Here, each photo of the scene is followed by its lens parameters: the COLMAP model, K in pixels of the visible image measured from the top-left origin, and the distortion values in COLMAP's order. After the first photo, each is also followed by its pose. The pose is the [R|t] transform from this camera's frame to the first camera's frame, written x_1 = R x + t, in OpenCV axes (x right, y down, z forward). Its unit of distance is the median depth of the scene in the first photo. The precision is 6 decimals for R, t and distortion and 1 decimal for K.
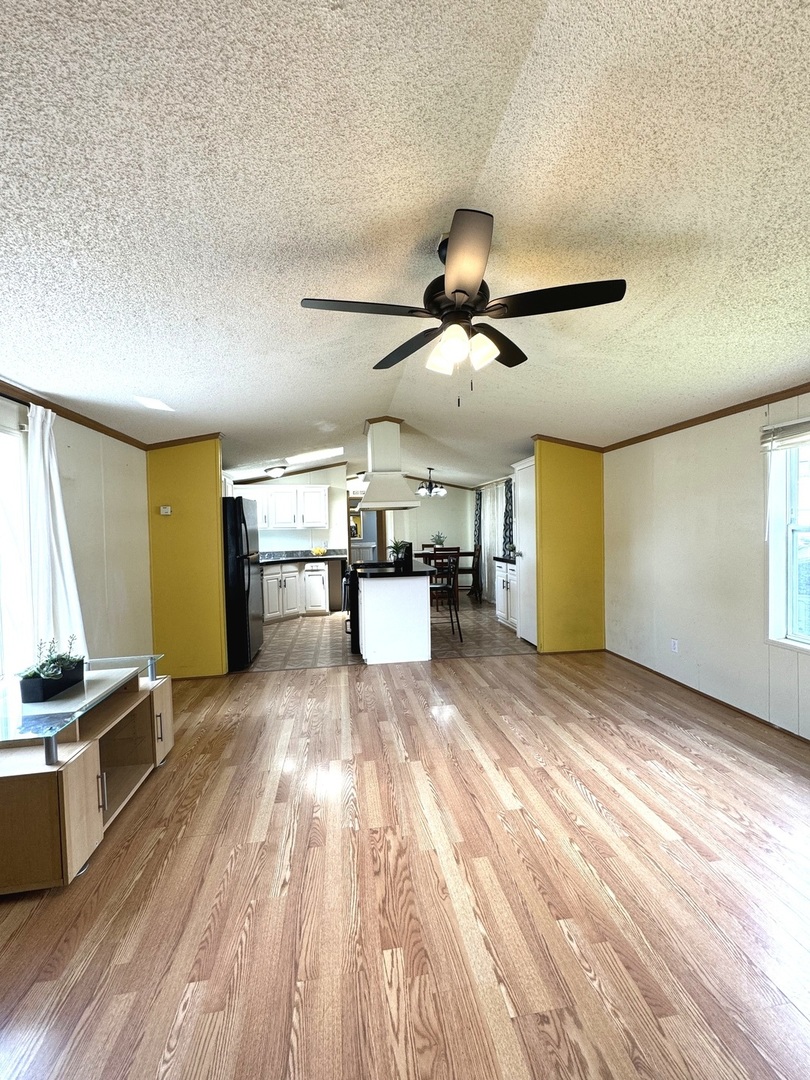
lens RADIAL K [[430.4, 0, 404.8], [0, 430.4, 539.6], [0, 0, 1]] dist [-0.002349, 0.000375]
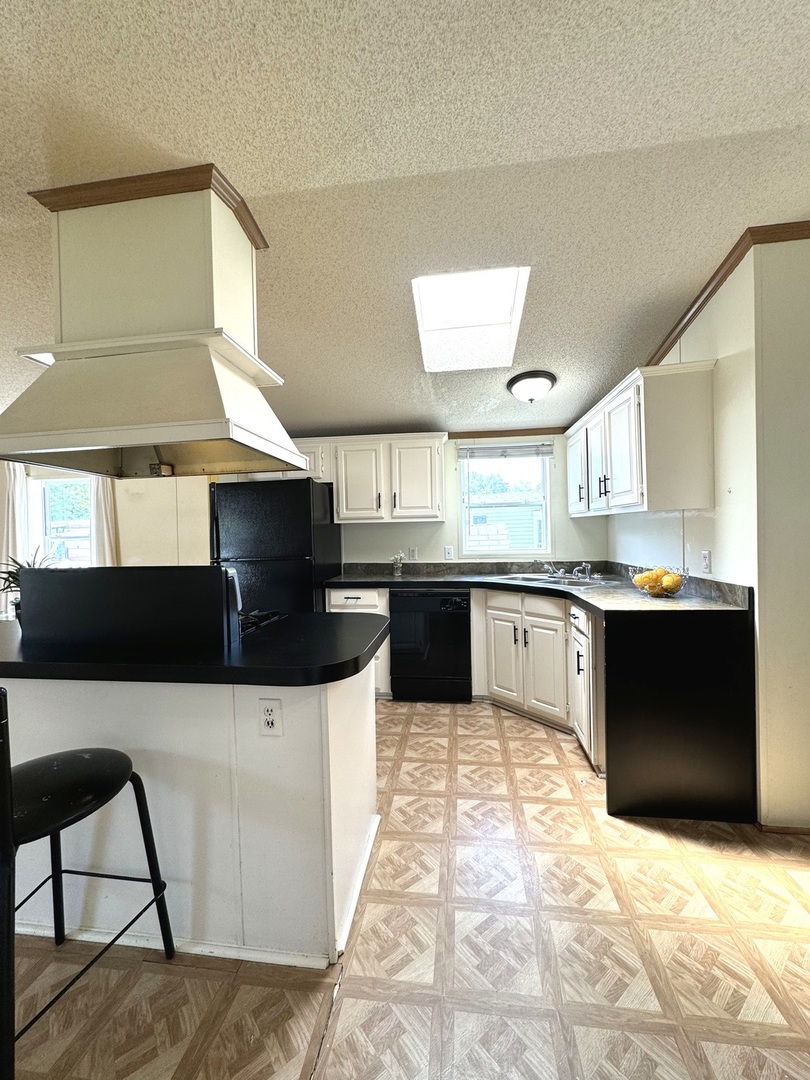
lens RADIAL K [[430.4, 0, 405.4], [0, 430.4, 537.6], [0, 0, 1]] dist [-0.002349, 0.000375]
pose [[-0.270512, 0.042949, -0.961758, 0.324905], [0.004368, 0.999049, 0.043385, -0.039041], [0.962707, 0.007535, -0.270442, 1.788637]]
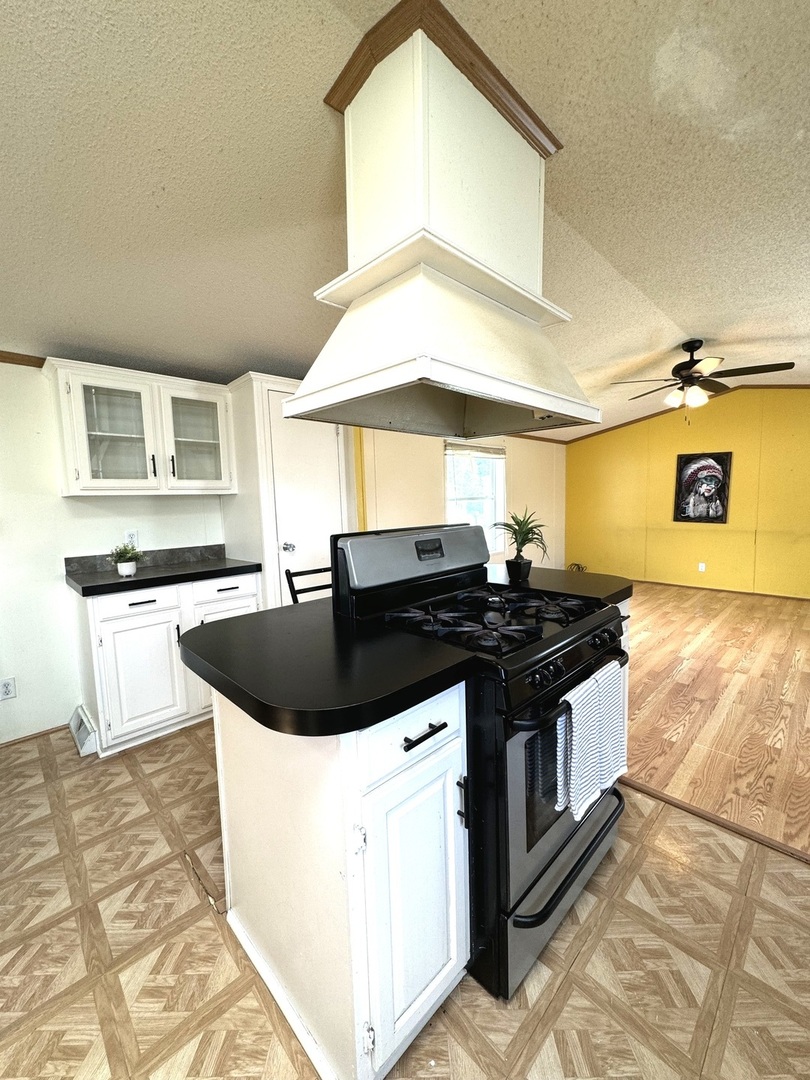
lens RADIAL K [[430.4, 0, 405.5], [0, 430.4, 539.6], [0, 0, 1]] dist [-0.002349, 0.000375]
pose [[-0.584908, -0.038795, 0.810171, -0.383070], [0.060063, 0.994041, 0.090963, -0.024603], [-0.808872, 0.101866, -0.579093, 1.698160]]
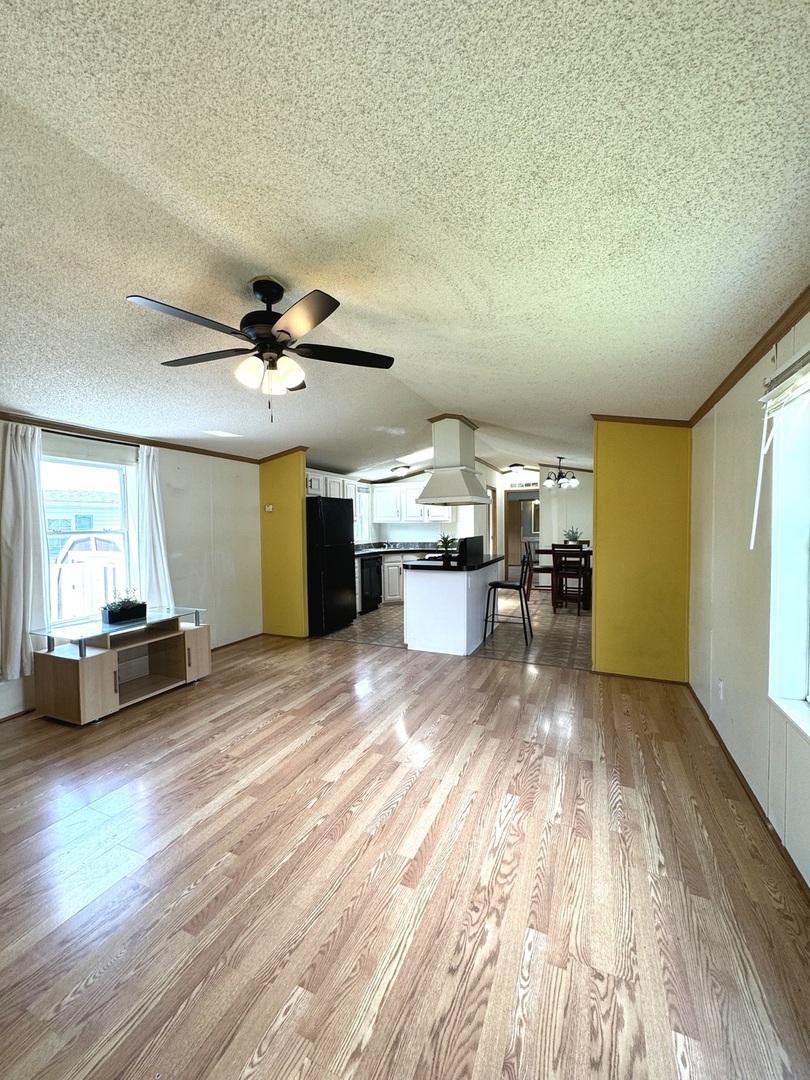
lens RADIAL K [[430.4, 0, 404.4], [0, 430.4, 539.2], [0, 0, 1]] dist [-0.002349, 0.000375]
pose [[0.844850, 0.031435, -0.534079, 0.561173], [-0.022177, 0.999472, 0.023747, -0.012849], [0.534543, -0.008218, 0.845101, 0.100891]]
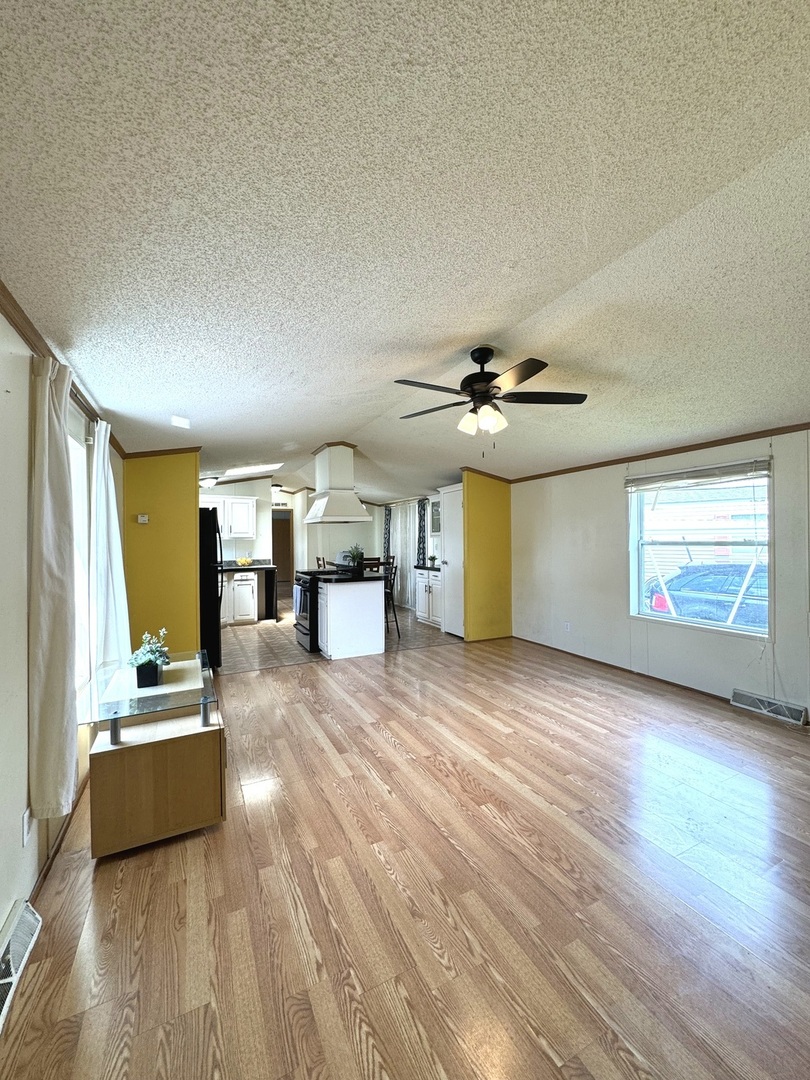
lens RADIAL K [[430.4, 0, 404.8], [0, 430.4, 539.6], [0, 0, 1]] dist [-0.002349, 0.000375]
pose [[0.950603, 0.013852, 0.310100, -0.308205], [-0.004382, 0.999503, -0.031215, 0.010984], [-0.310378, 0.028314, 0.950191, -0.167049]]
